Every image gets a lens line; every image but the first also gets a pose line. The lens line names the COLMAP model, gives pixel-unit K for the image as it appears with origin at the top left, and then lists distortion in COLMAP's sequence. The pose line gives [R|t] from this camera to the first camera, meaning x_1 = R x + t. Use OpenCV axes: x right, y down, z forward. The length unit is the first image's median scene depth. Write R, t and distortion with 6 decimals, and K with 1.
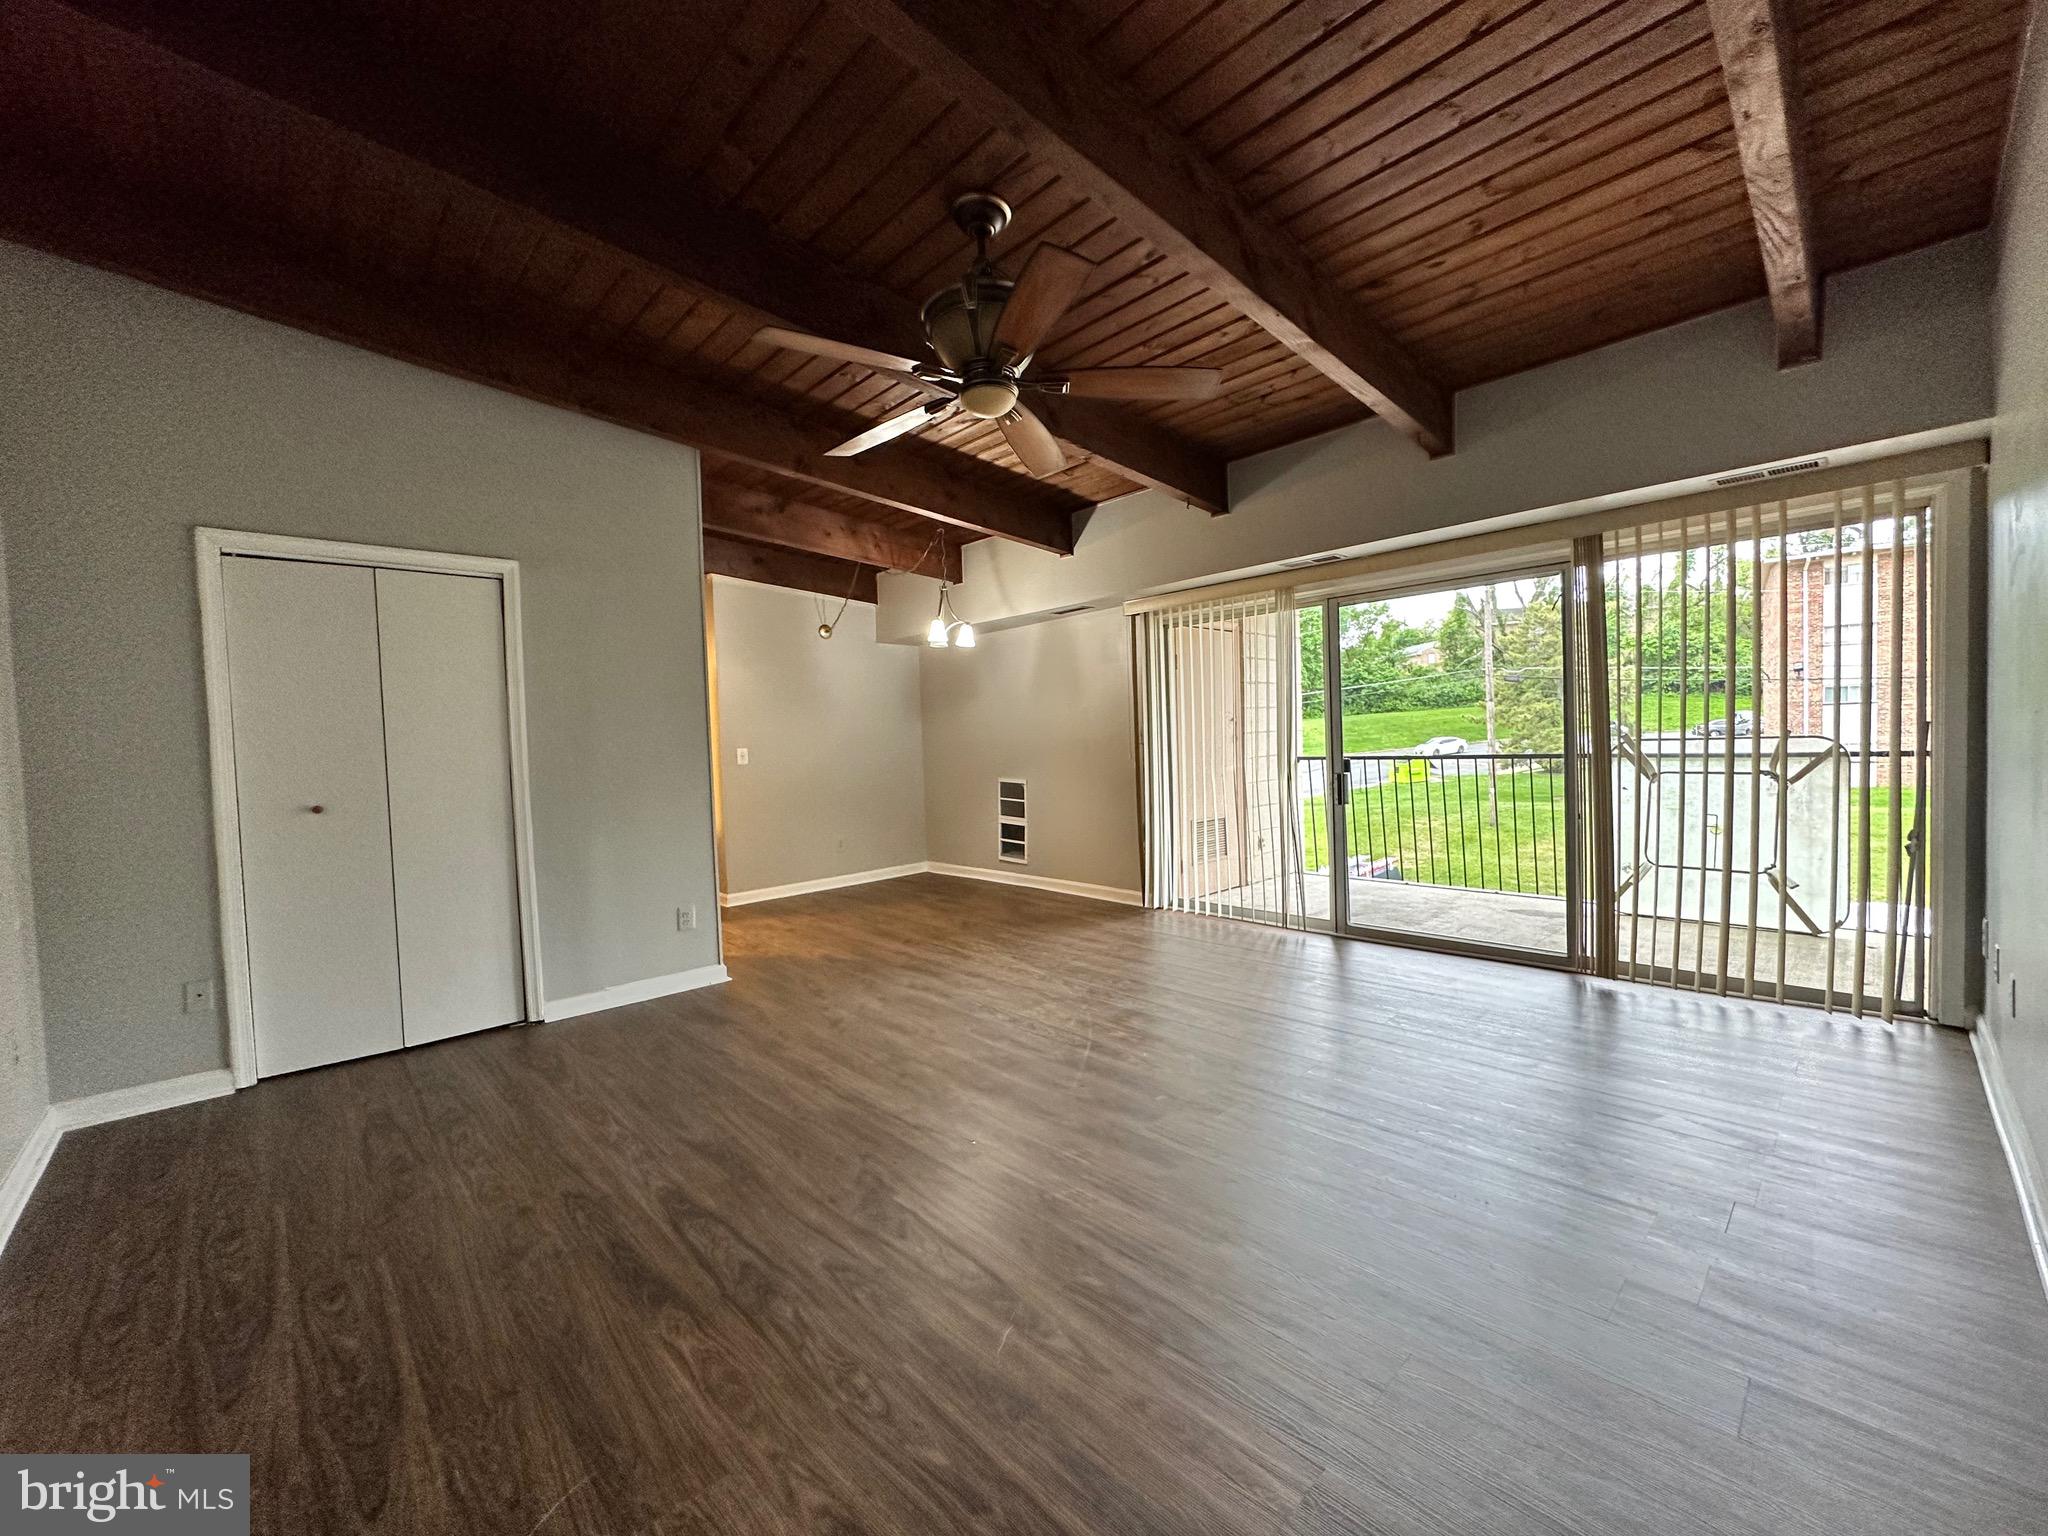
lens RADIAL K [[818.1, 0, 1025.8], [0, 818.1, 767.0], [0, 0, 1]] dist [-0.003162, 0.000680]
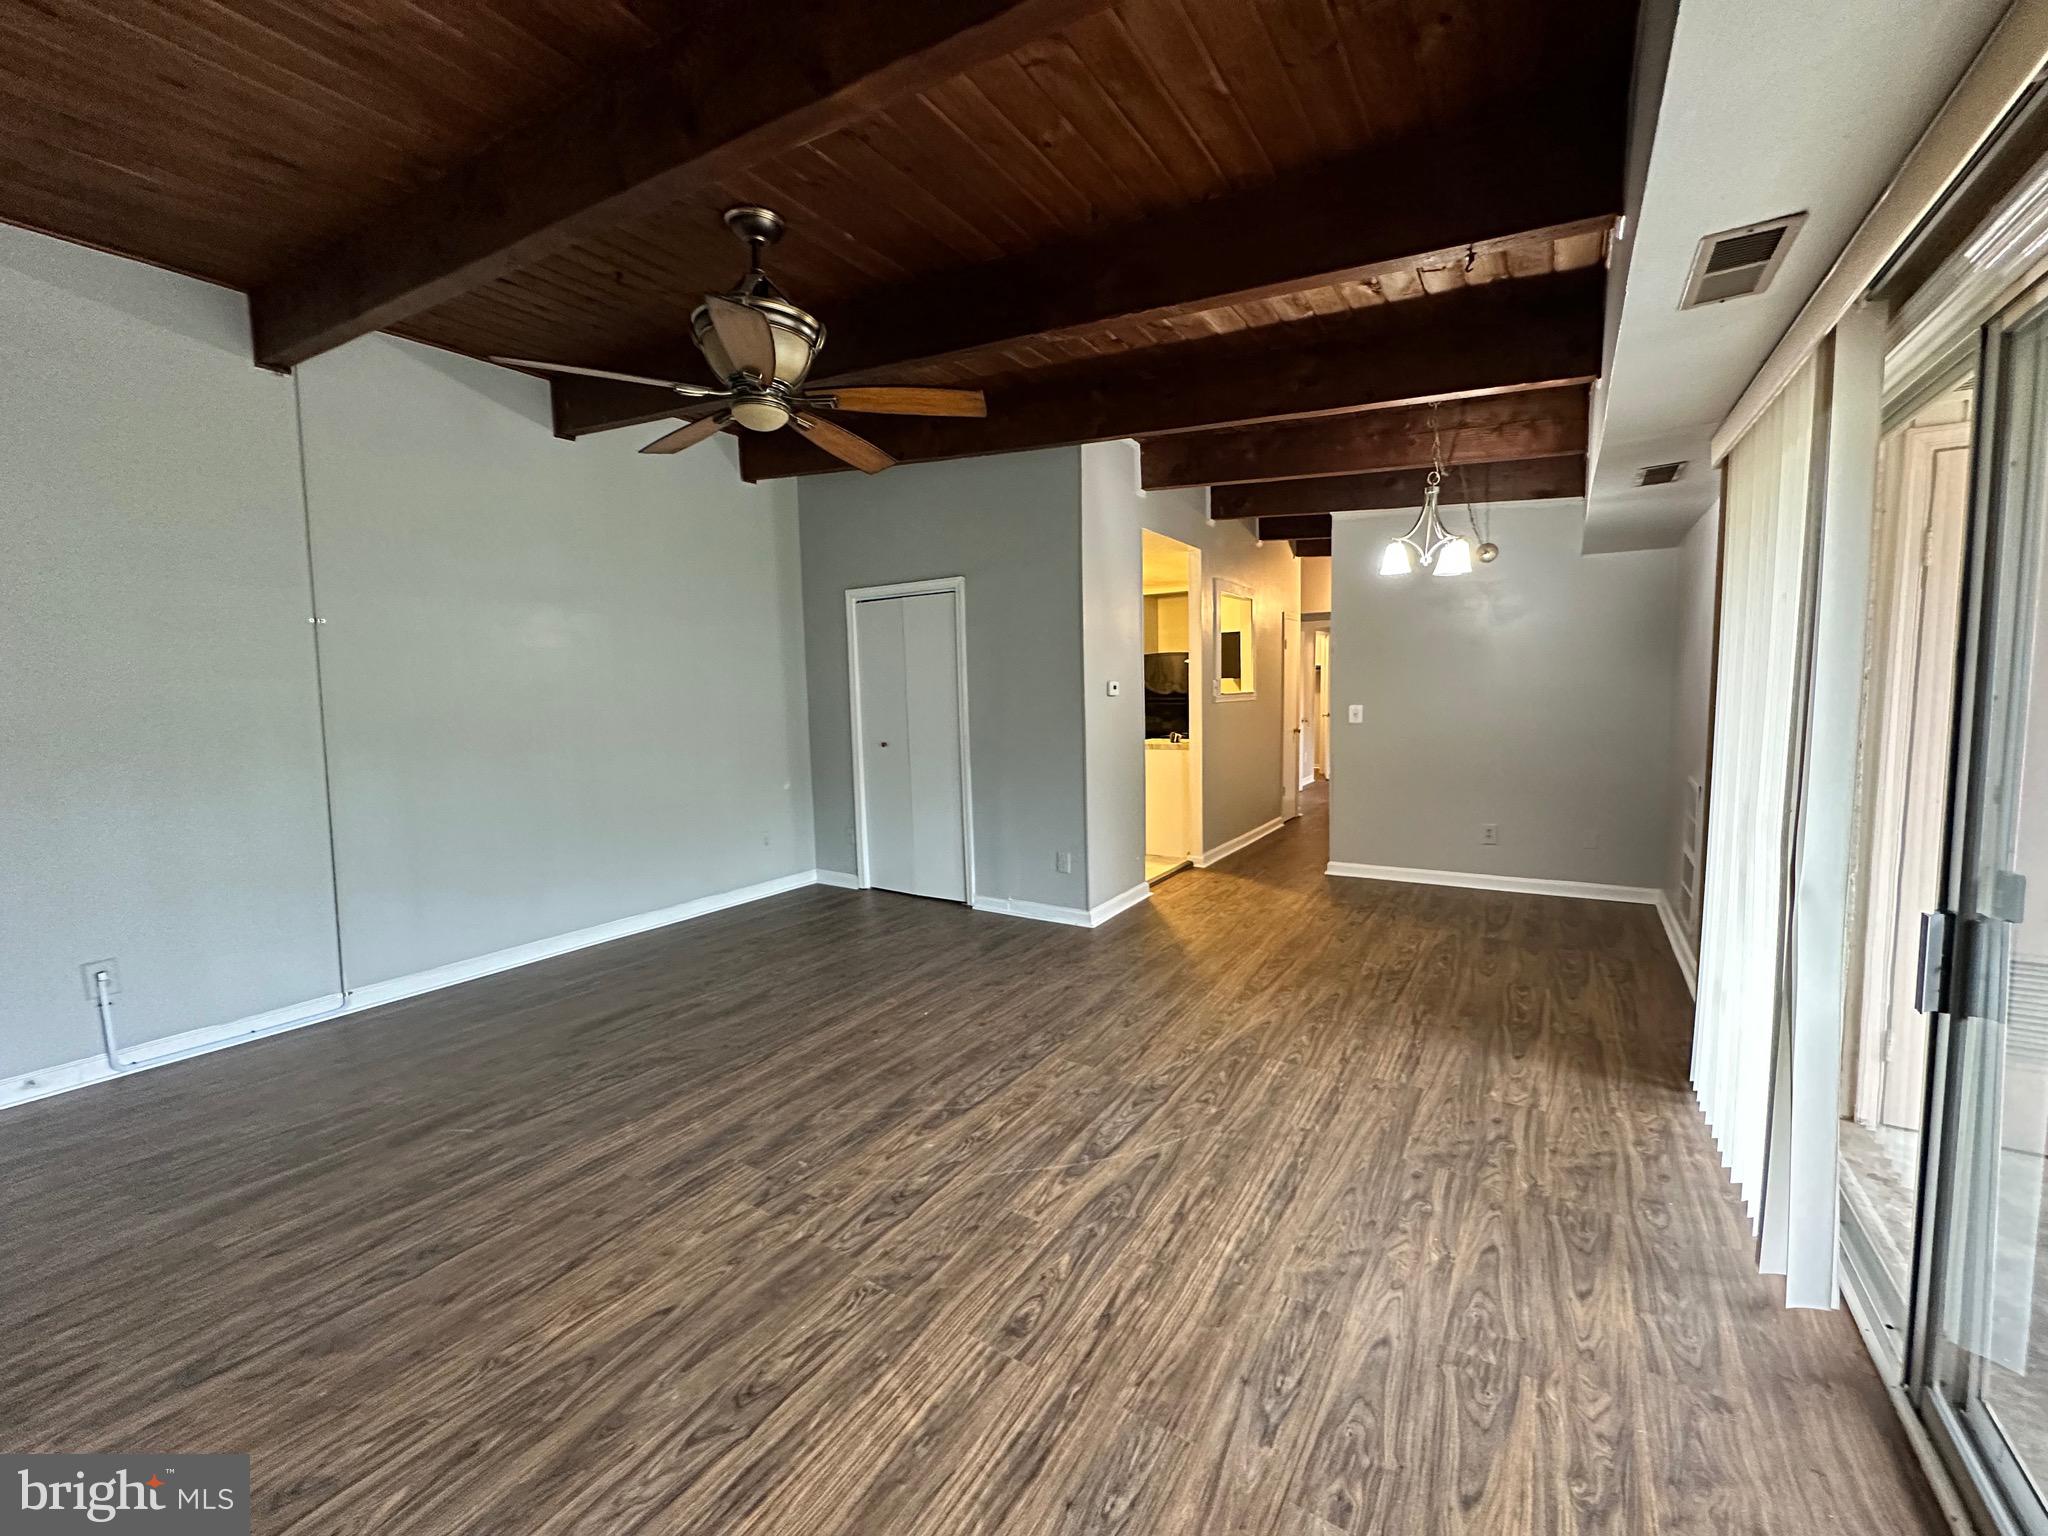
lens RADIAL K [[818.1, 0, 1025.8], [0, 818.1, 767.0], [0, 0, 1]] dist [-0.003162, 0.000680]
pose [[0.234760, 0.122507, -0.964303, 0.749413], [-0.019119, 0.992417, 0.121424, -0.098358], [0.971865, -0.010069, 0.235322, 0.754214]]
